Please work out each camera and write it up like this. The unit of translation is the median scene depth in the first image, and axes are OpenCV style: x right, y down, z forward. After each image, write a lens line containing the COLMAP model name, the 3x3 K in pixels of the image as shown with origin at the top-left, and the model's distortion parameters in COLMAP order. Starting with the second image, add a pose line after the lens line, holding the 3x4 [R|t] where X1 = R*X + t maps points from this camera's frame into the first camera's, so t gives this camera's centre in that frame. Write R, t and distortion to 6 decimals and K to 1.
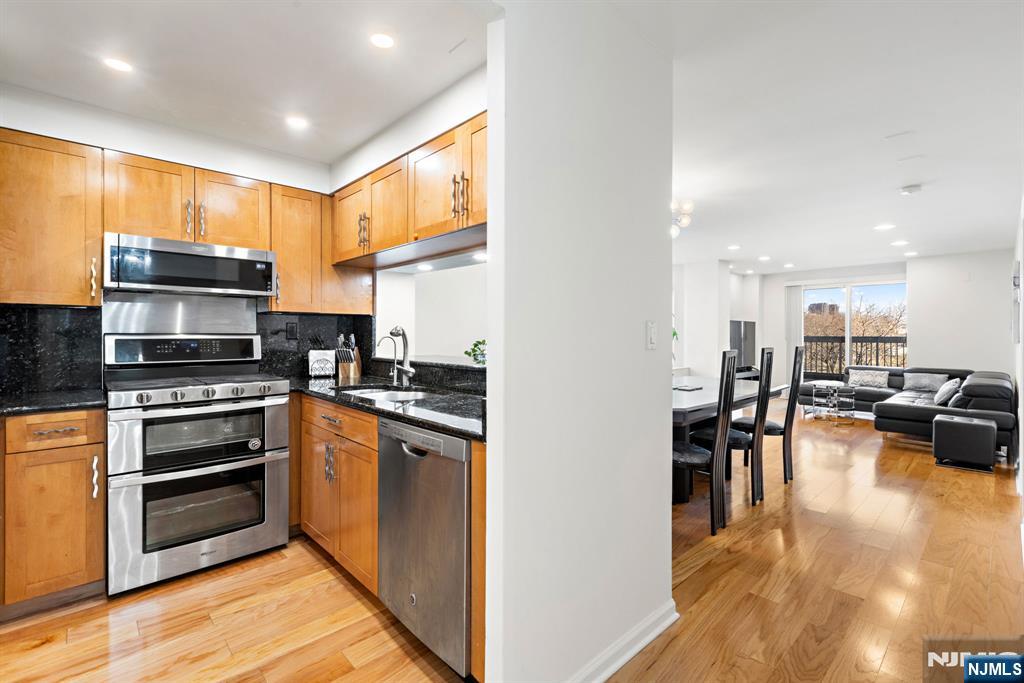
lens RADIAL K [[459.5, 0, 506.7], [0, 459.5, 339.9], [0, 0, 1]] dist [-0.002422, -0.001200]
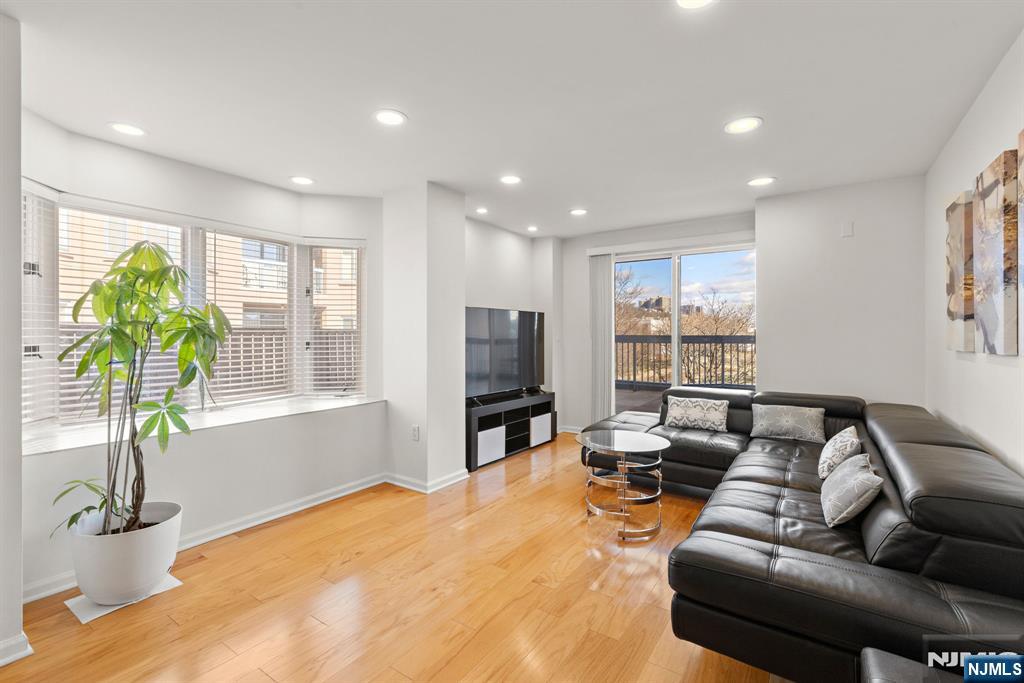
lens RADIAL K [[459.5, 0, 514.7], [0, 459.5, 334.6], [0, 0, 1]] dist [-0.002422, -0.001200]
pose [[0.972694, -0.002755, 0.232075, 0.867826], [0.004904, 0.999950, -0.008682, -0.011089], [-0.232040, 0.009583, 0.972659, 0.996018]]
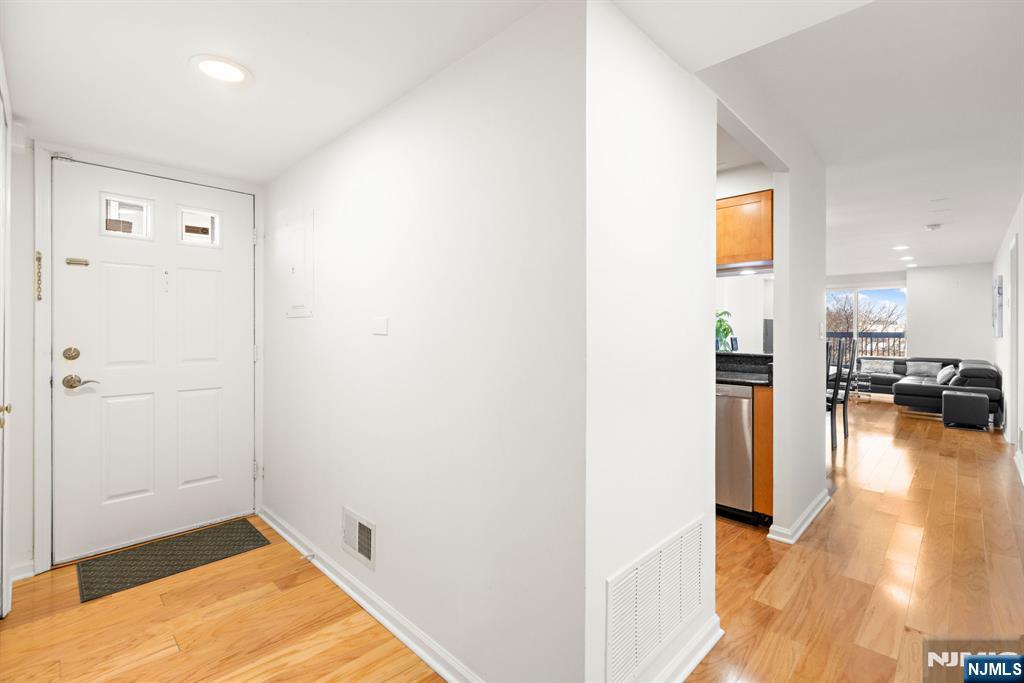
lens RADIAL K [[459.5, 0, 507.5], [0, 459.5, 336.1], [0, 0, 1]] dist [-0.002422, -0.001200]
pose [[0.998994, -0.001940, 0.044801, -0.481075], [0.001998, 0.999997, -0.001253, 0.004340], [-0.044798, 0.001341, 0.998995, -0.341035]]
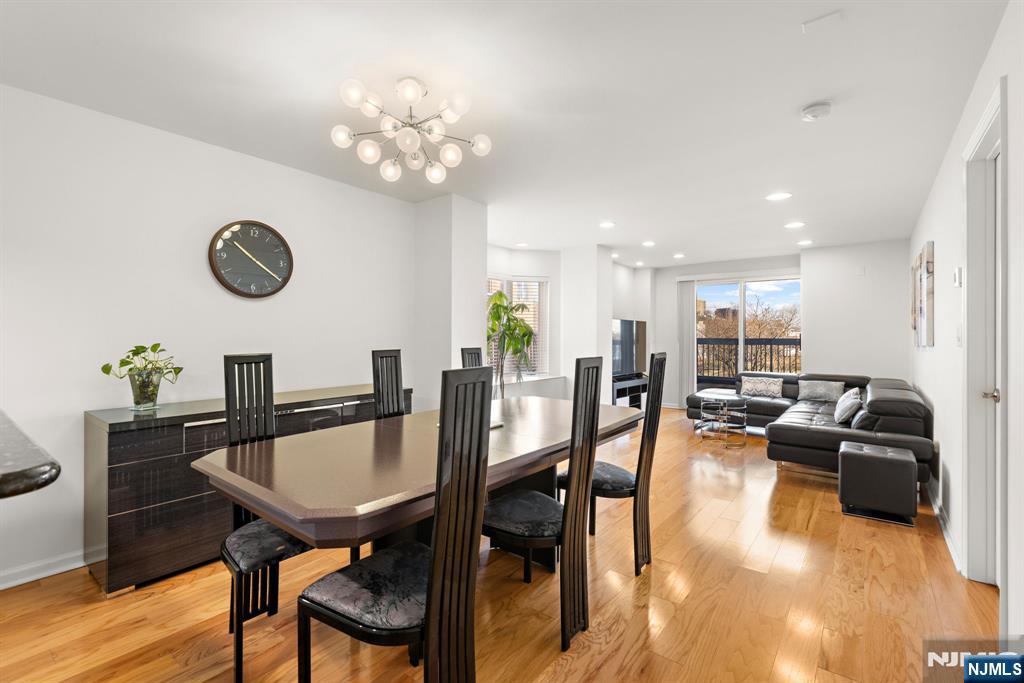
lens RADIAL K [[459.5, 0, 512.5], [0, 459.5, 339.4], [0, 0, 1]] dist [-0.002422, -0.001200]
pose [[0.986333, 0.000407, 0.164764, 0.352633], [0.000450, 0.999987, -0.005163, -0.001951], [-0.164764, 0.005167, 0.986319, 0.431242]]
